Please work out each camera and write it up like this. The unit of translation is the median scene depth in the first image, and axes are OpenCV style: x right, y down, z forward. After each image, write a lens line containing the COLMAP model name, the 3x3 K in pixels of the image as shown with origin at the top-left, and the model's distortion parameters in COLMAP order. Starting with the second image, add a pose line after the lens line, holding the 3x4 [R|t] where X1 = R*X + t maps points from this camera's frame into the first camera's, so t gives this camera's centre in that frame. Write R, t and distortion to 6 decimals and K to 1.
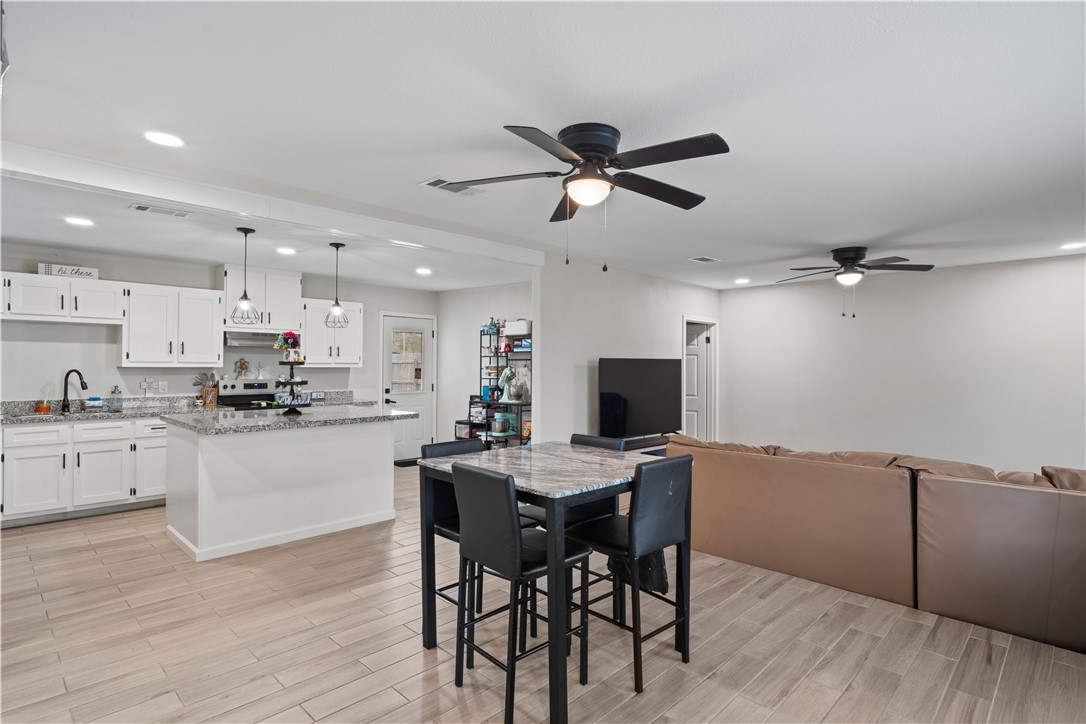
lens RADIAL K [[557.1, 0, 545.8], [0, 557.1, 361.9], [0, 0, 1]] dist [-0.005219, 0.000015]
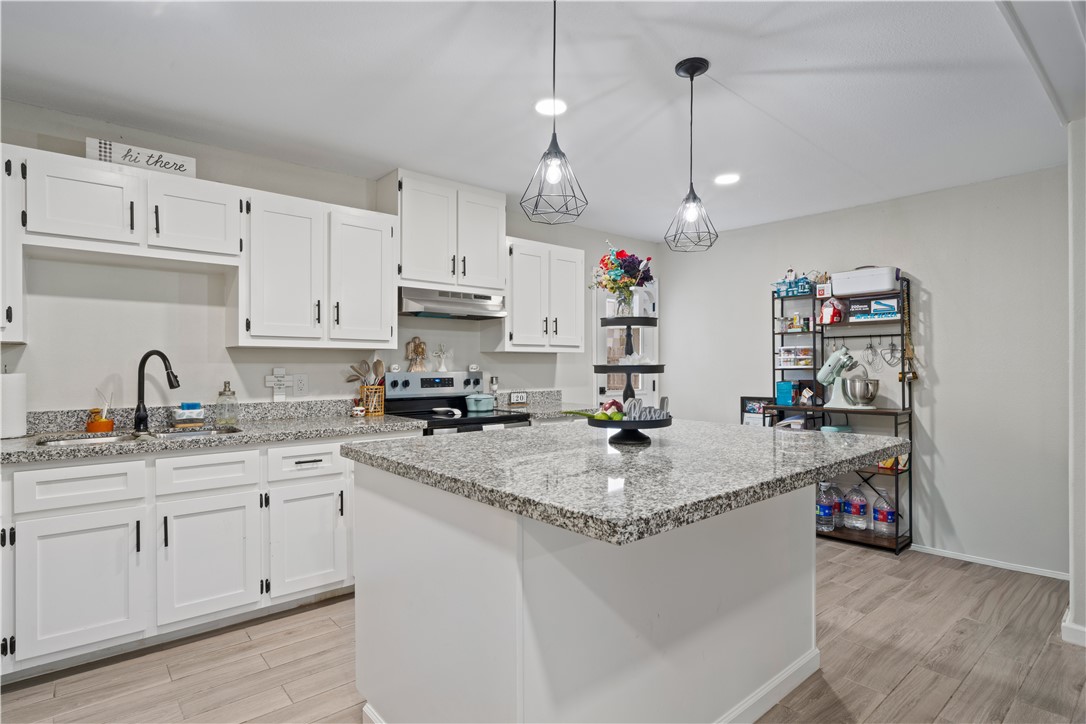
lens RADIAL K [[557.1, 0, 545.1], [0, 557.1, 367.0], [0, 0, 1]] dist [-0.005219, 0.000015]
pose [[0.995969, -0.007950, -0.089345, -0.402795], [0.008528, 0.999945, 0.006089, 0.027352], [0.089292, -0.006826, 0.995982, 0.471106]]
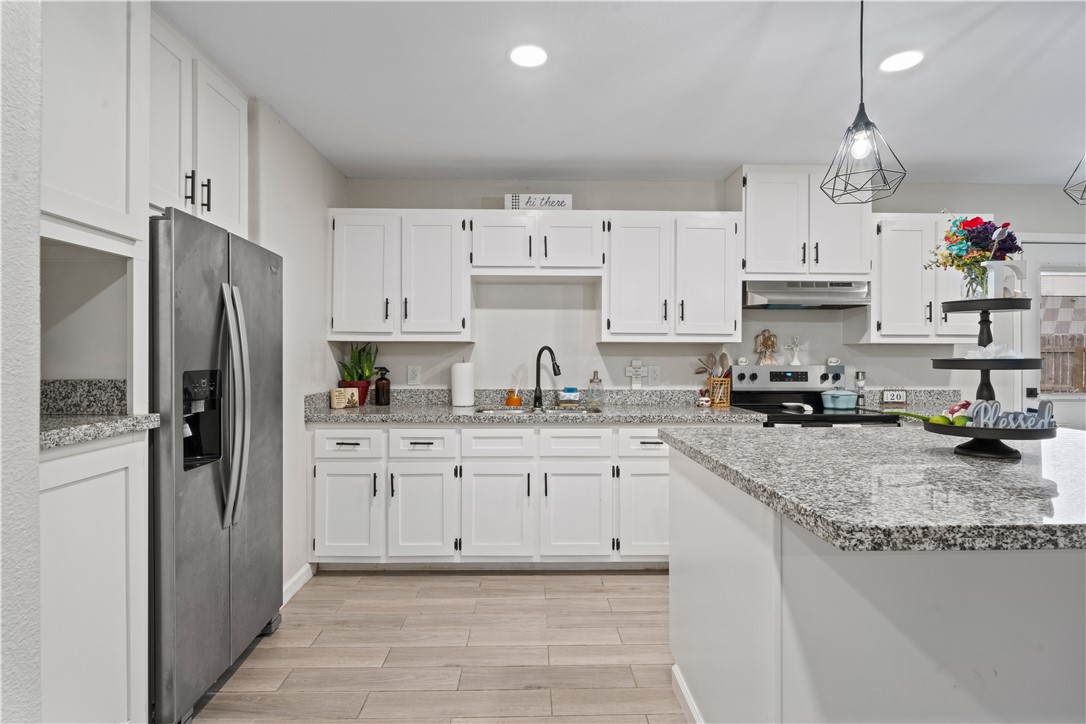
lens RADIAL K [[557.1, 0, 543.1], [0, 557.1, 356.4], [0, 0, 1]] dist [-0.005219, 0.000015]
pose [[0.712620, -0.007068, -0.701515, -0.340759], [0.004728, 0.999975, -0.005273, 0.027874], [0.701534, 0.000441, 0.712636, 0.467810]]
